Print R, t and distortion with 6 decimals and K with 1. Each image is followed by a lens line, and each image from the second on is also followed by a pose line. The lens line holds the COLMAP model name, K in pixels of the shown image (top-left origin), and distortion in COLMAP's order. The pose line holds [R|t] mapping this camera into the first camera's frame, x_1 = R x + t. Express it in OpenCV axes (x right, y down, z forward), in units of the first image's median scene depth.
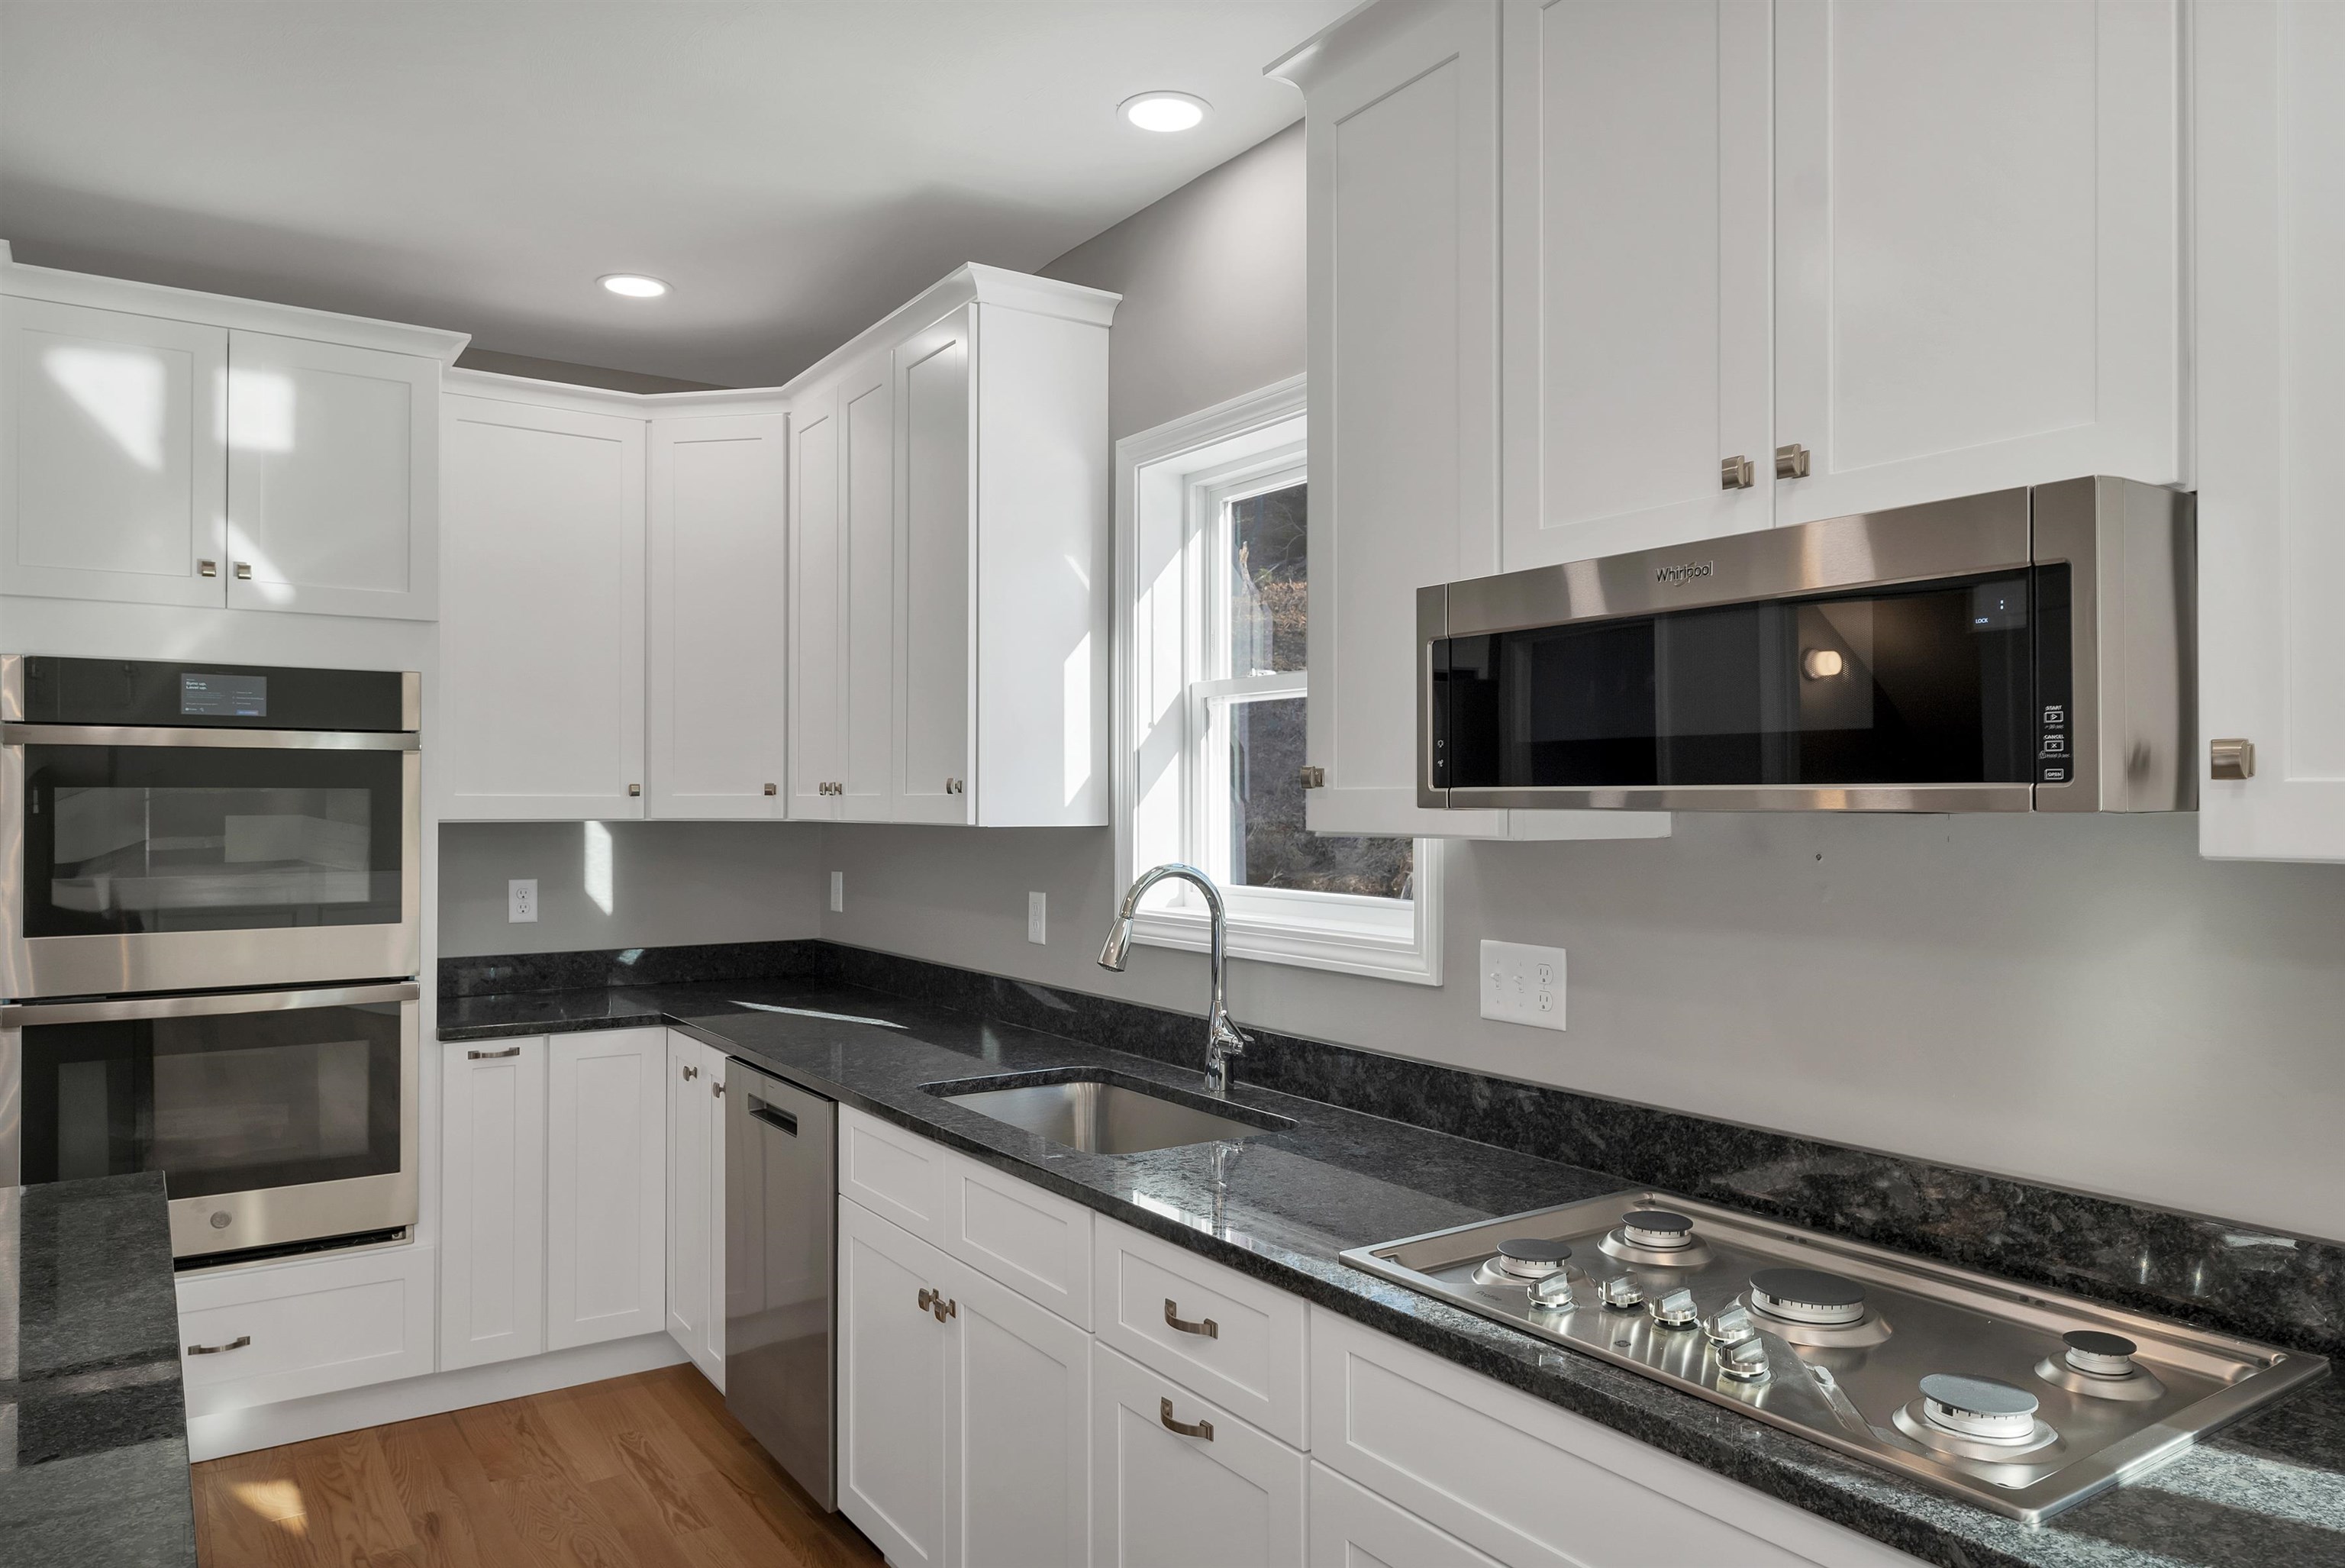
lens RADIAL K [[1534.3, 0, 1172.5], [0, 1534.3, 784.0], [0, 0, 1]] dist [0.002533, 0.000412]
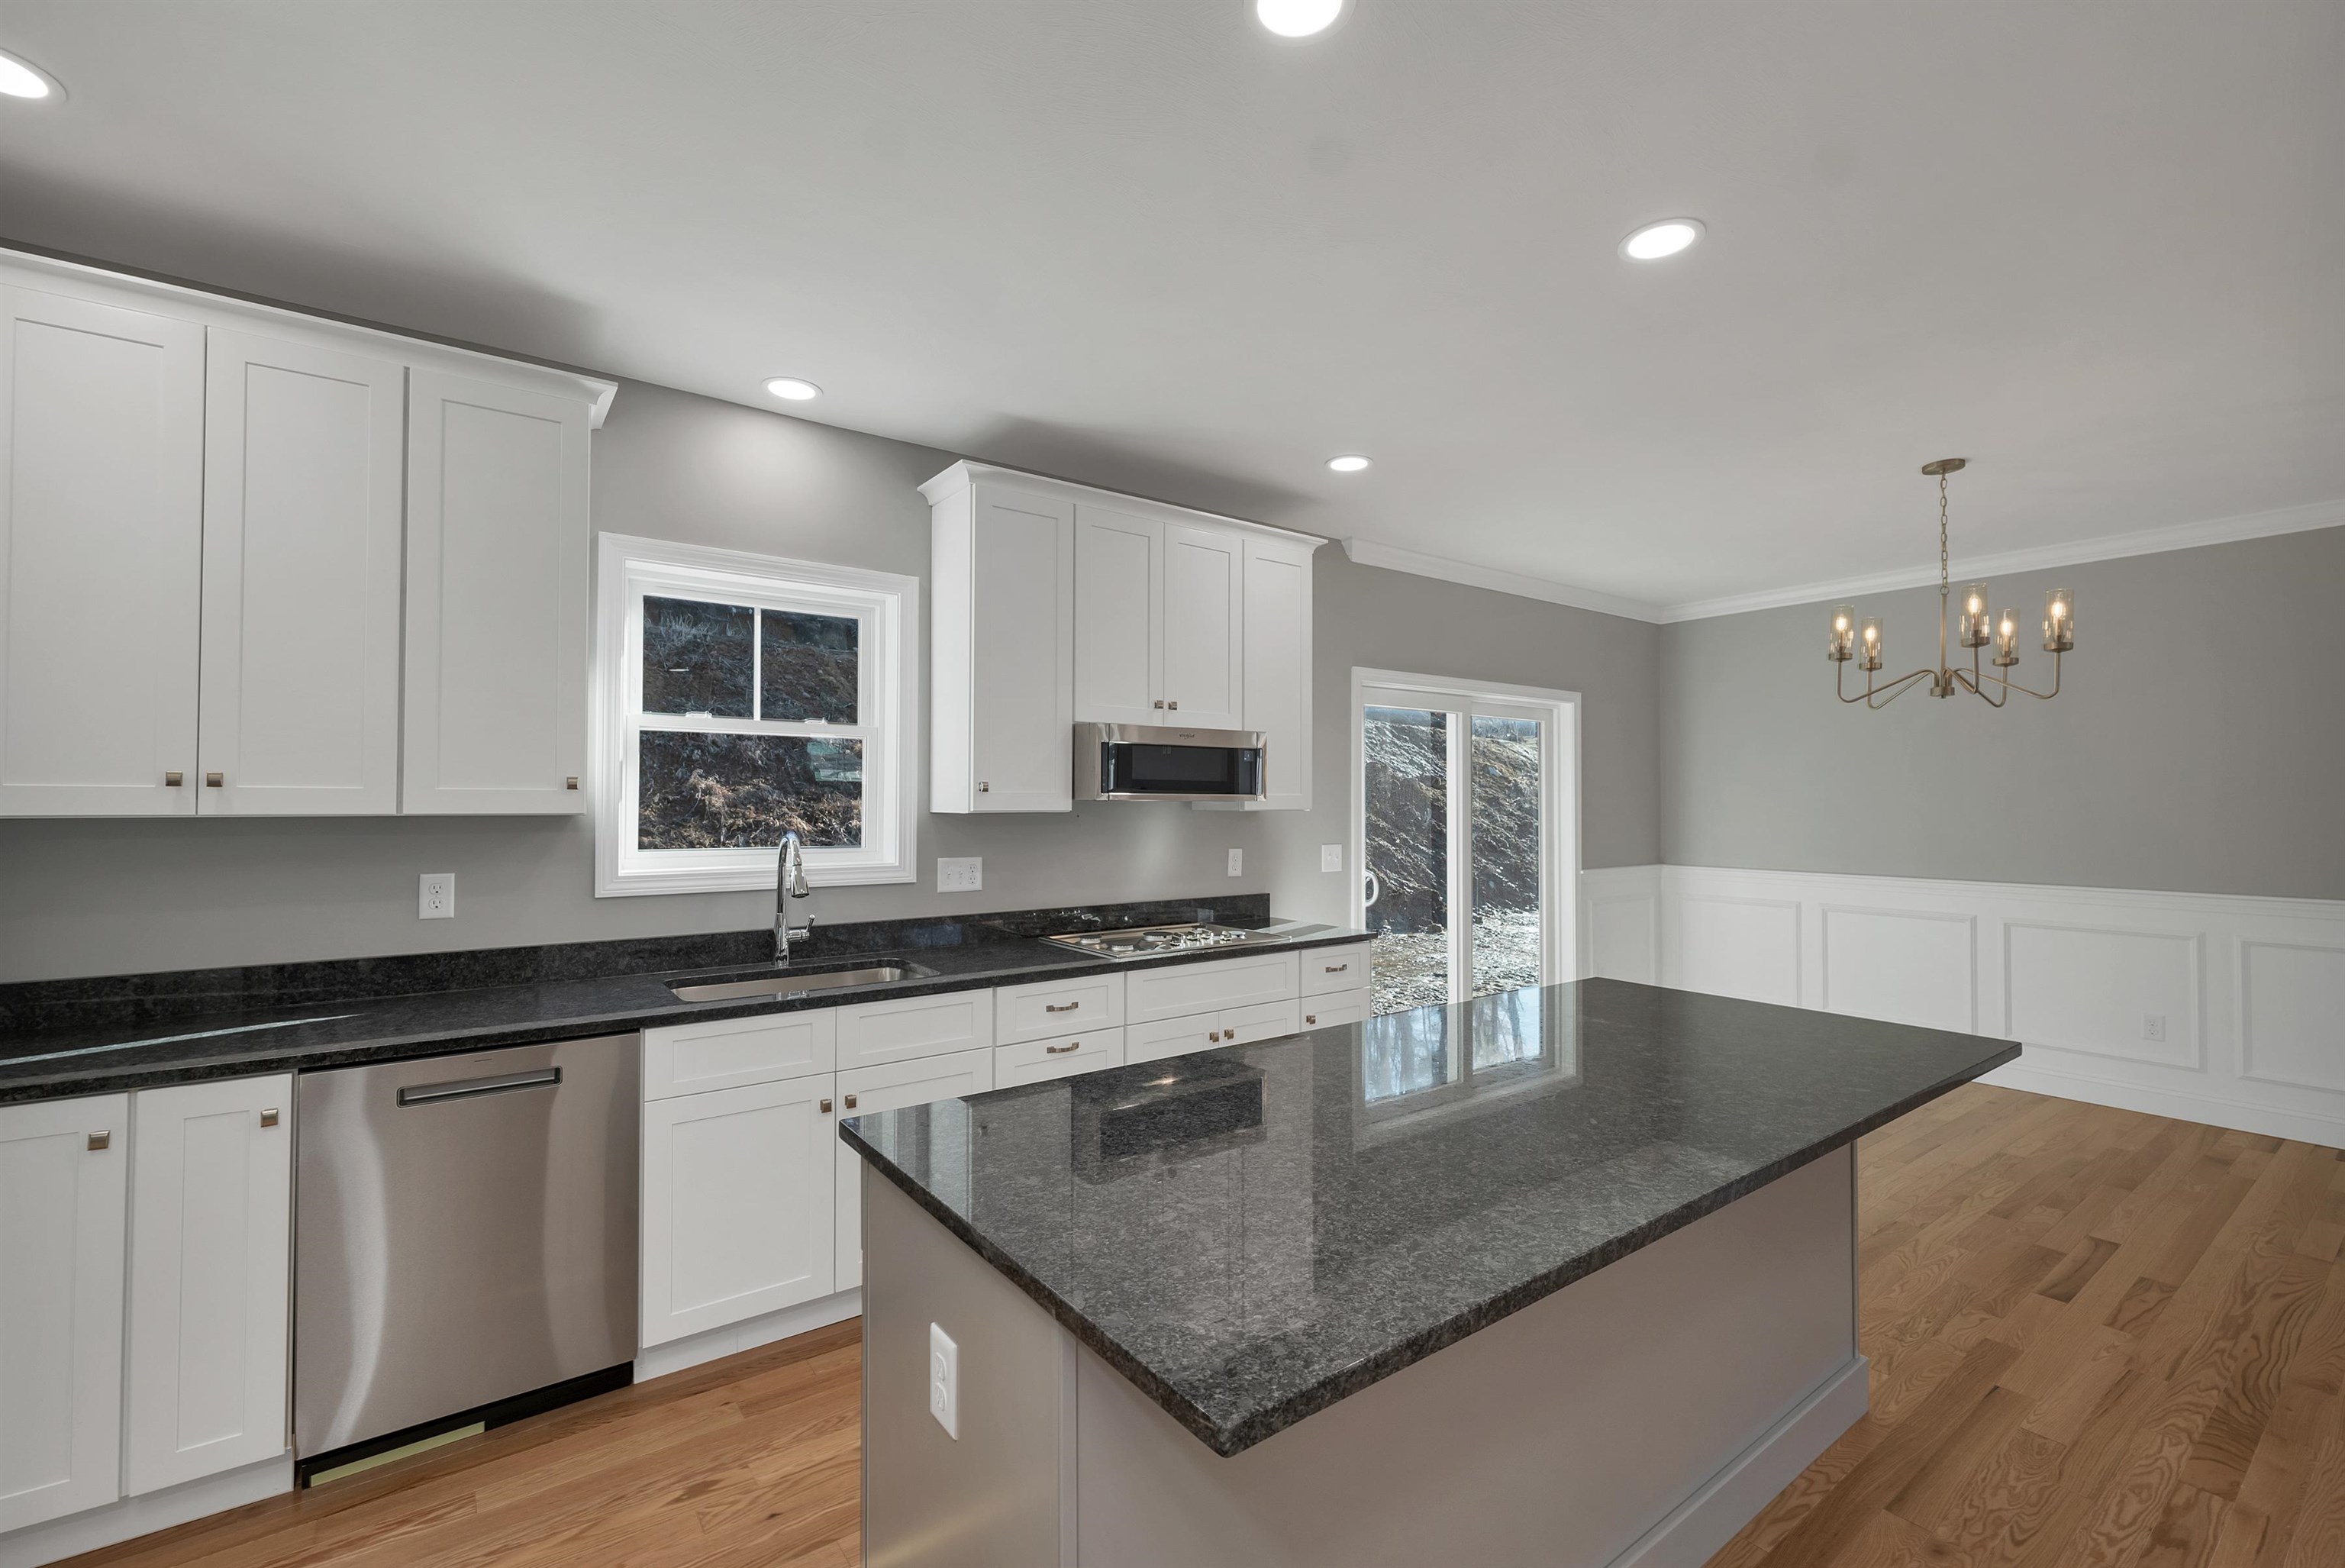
lens RADIAL K [[973.7, 0, 1167.2], [0, 973.7, 793.7], [0, 0, 1]] dist [0.012196, 0.000131]
pose [[-0.042551, 0.004350, 0.999085, -1.254906], [-0.015940, 0.999860, -0.005032, 0.007741], [-0.998967, -0.016140, -0.042475, 0.726465]]
